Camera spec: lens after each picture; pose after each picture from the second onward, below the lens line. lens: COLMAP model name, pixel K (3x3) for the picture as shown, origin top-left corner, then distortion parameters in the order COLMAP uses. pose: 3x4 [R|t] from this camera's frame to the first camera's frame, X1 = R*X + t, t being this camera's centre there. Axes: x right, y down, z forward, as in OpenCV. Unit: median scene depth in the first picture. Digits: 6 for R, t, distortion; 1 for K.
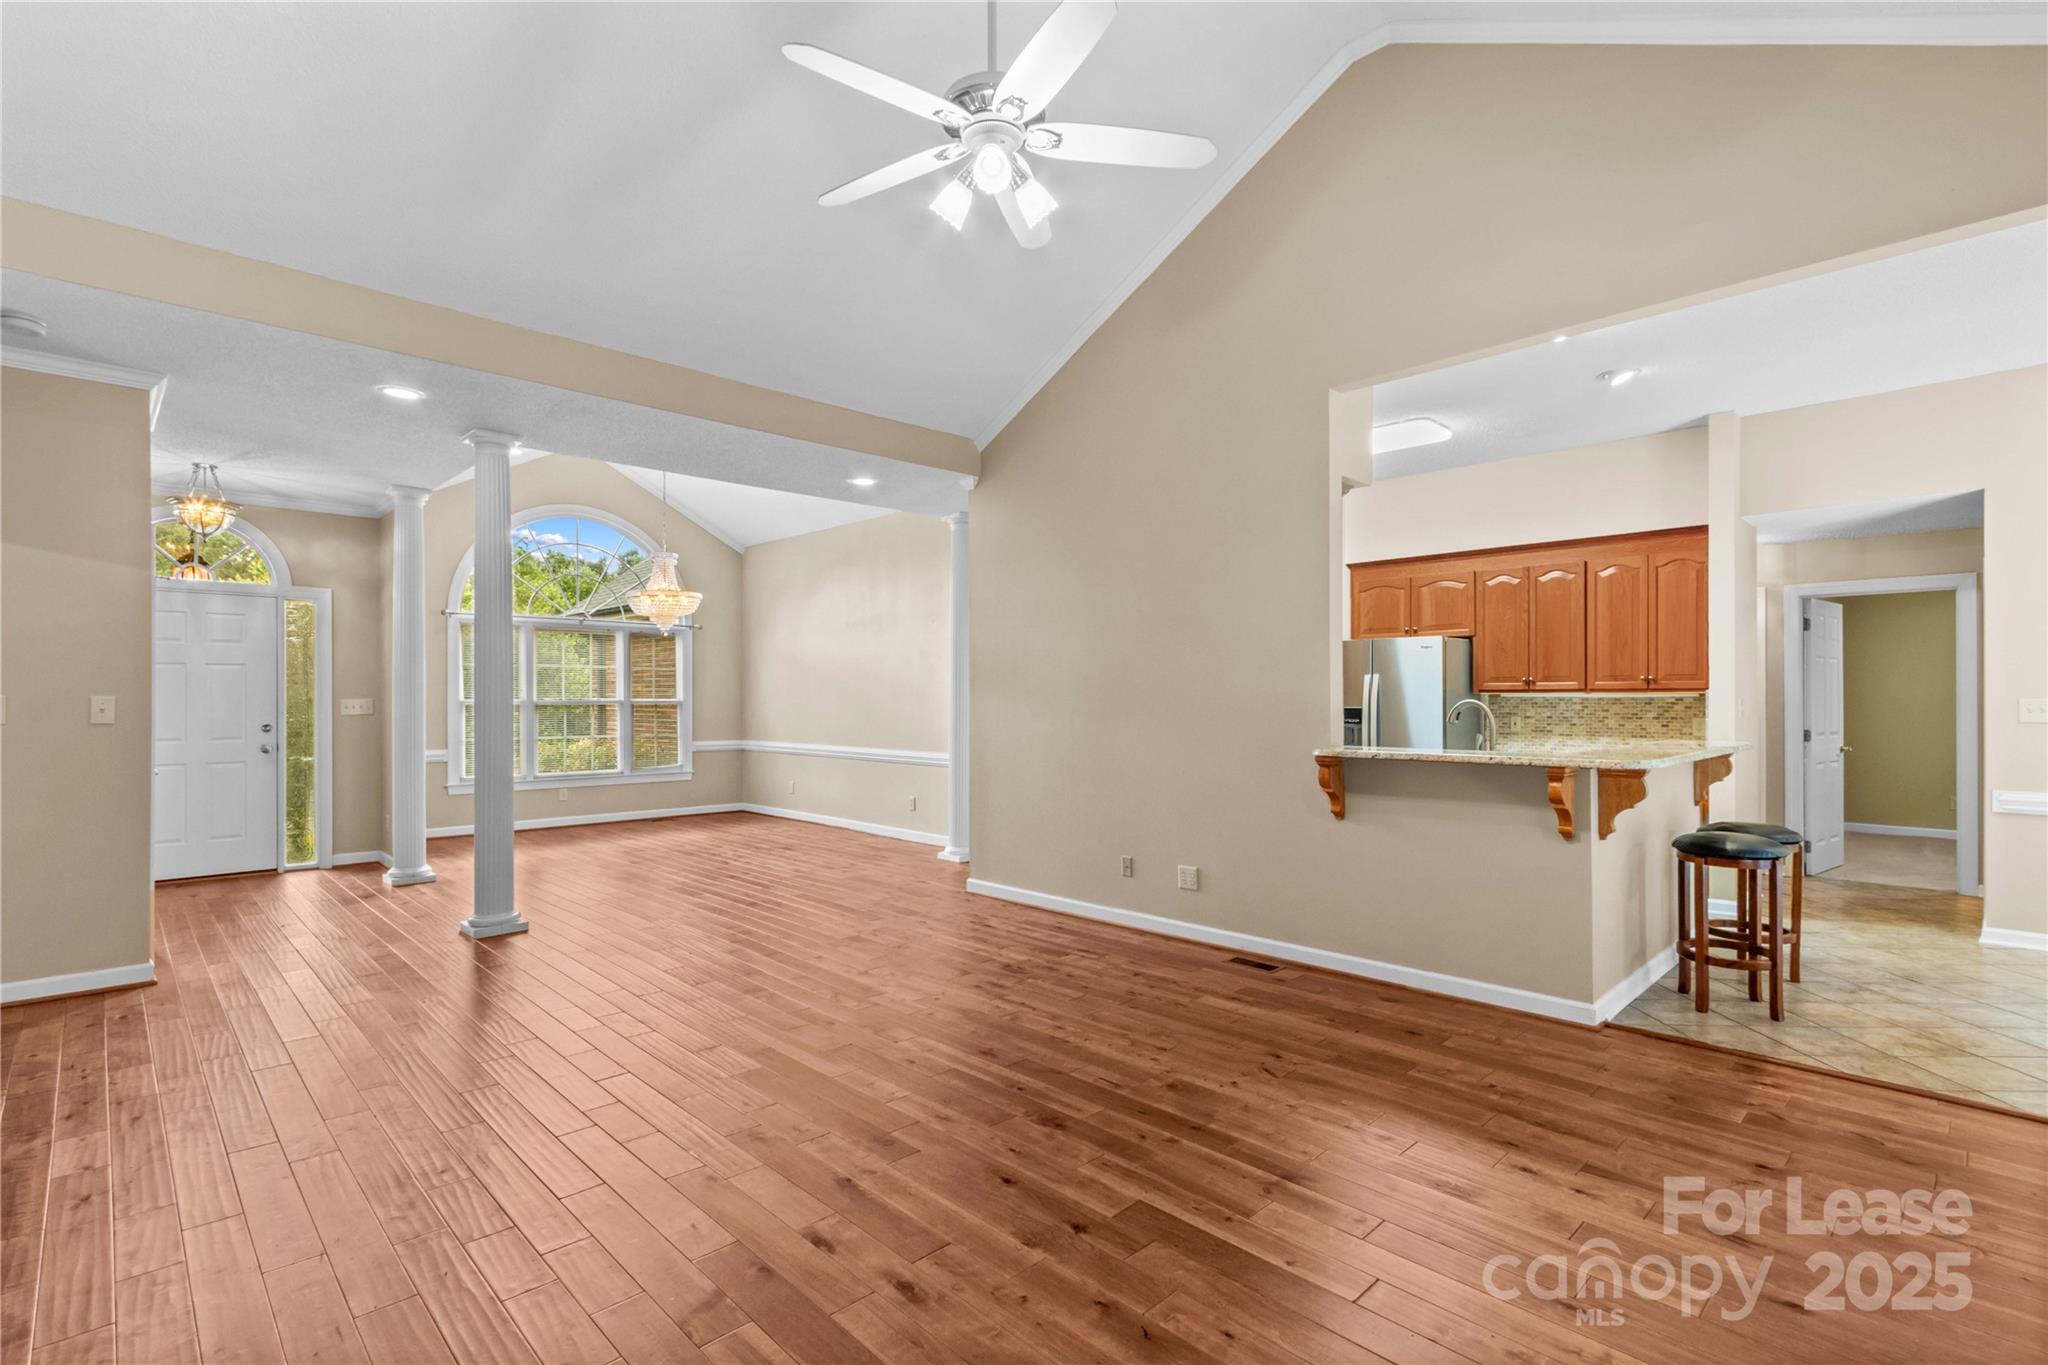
lens RADIAL K [[956.5, 0, 1006.2], [0, 956.5, 689.2], [0, 0, 1]] dist [0.000784, -0.001262]
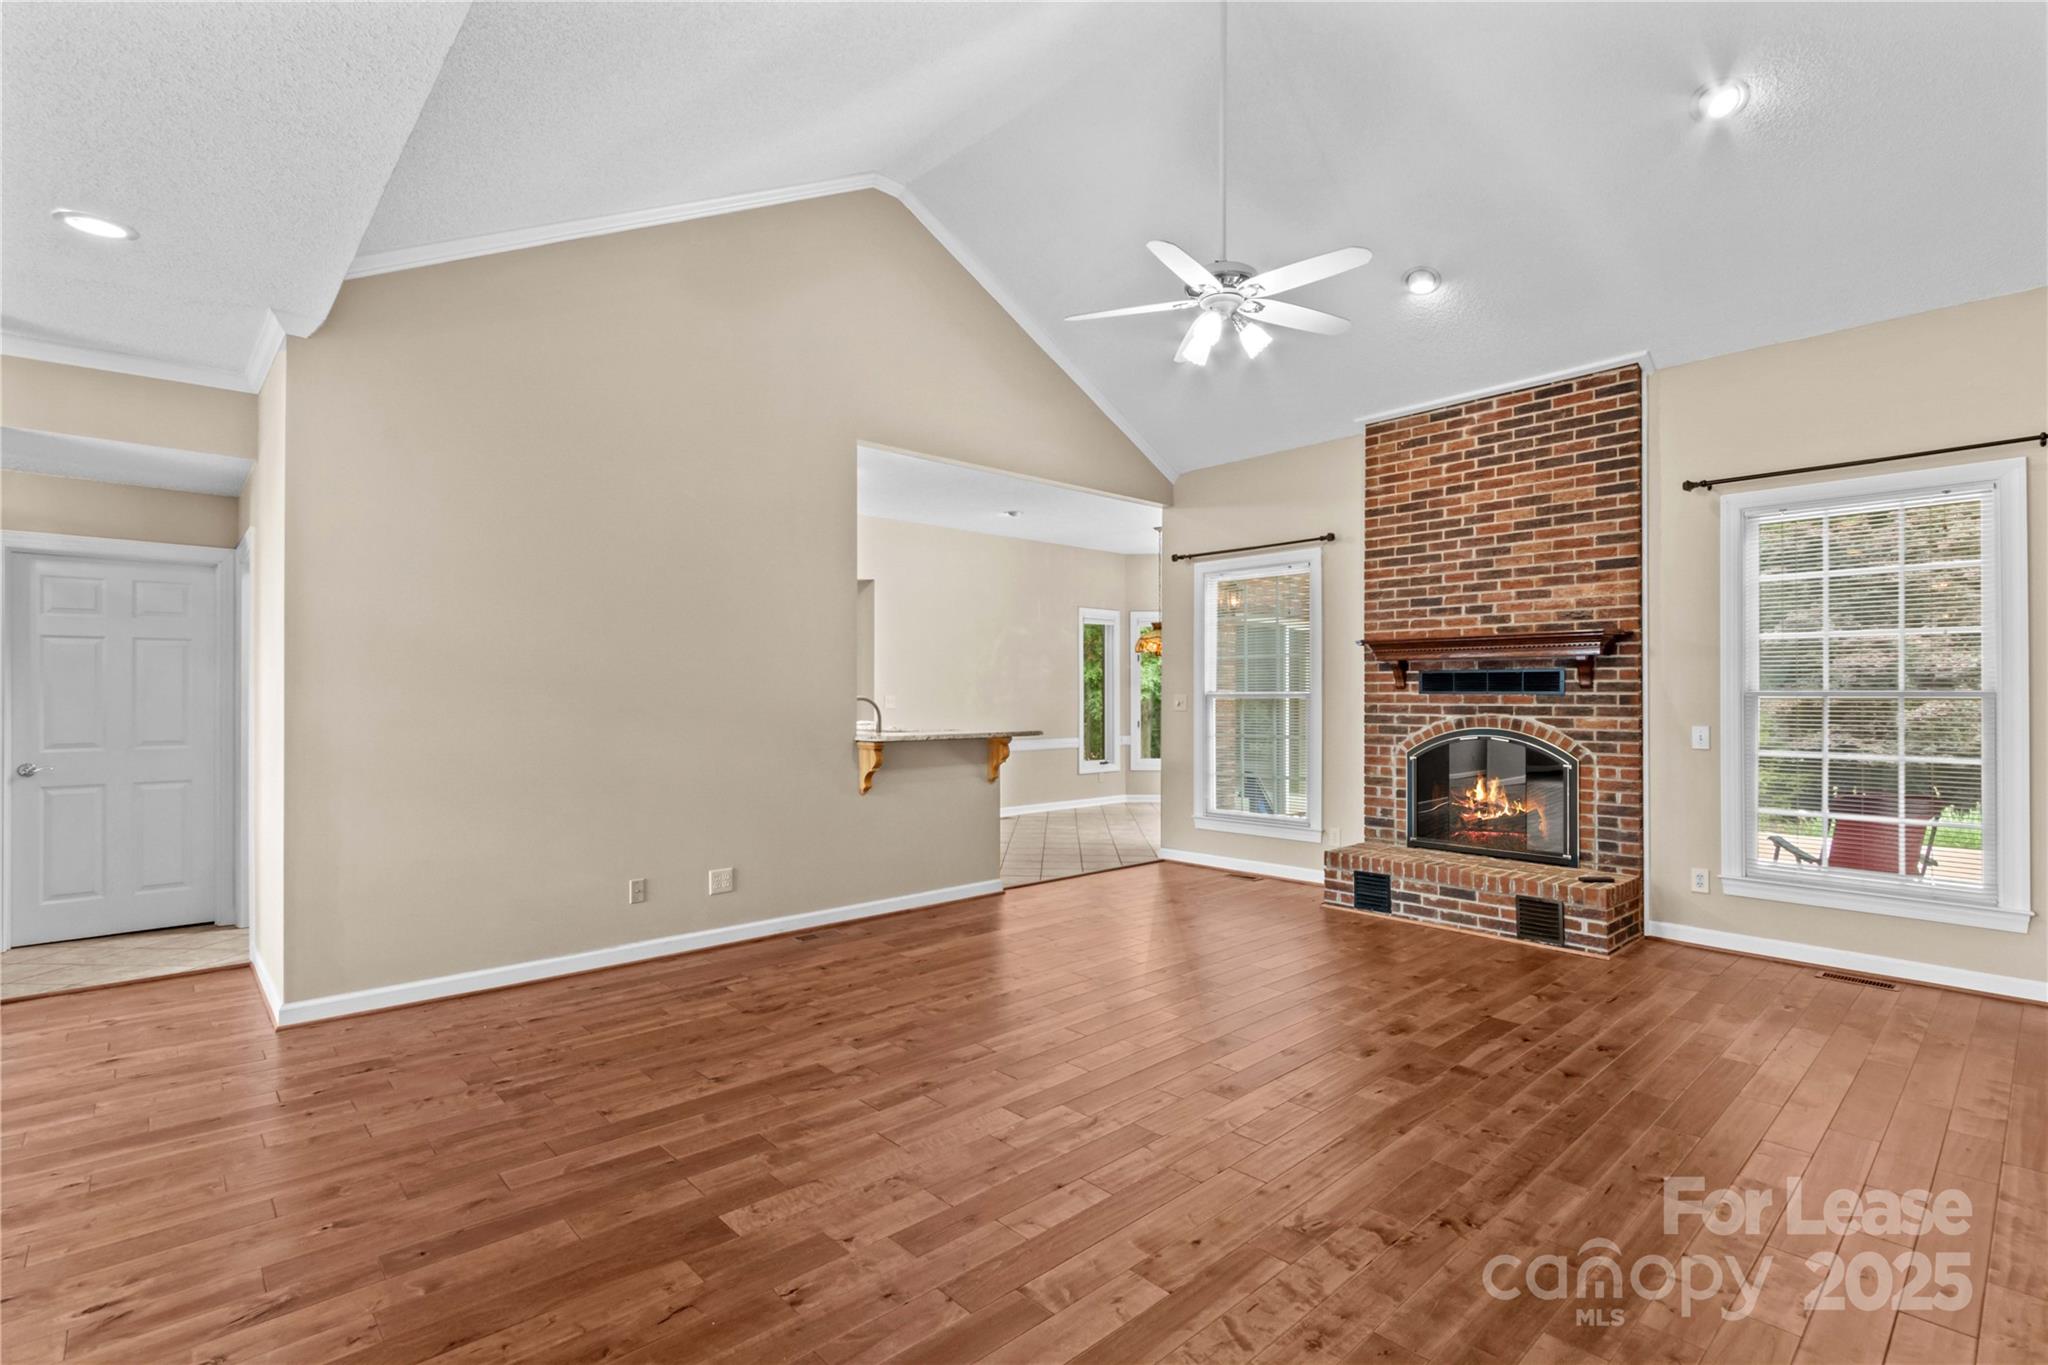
lens RADIAL K [[952.1, 0, 1011.5], [0, 952.1, 691.2], [0, 0, 1]] dist [0.014823, -0.000471]
pose [[0.030329, 0.002610, 0.999537, -0.747722], [-0.011051, 0.999936, -0.002276, 0.003500], [-0.999479, -0.010977, 0.030356, 0.661764]]
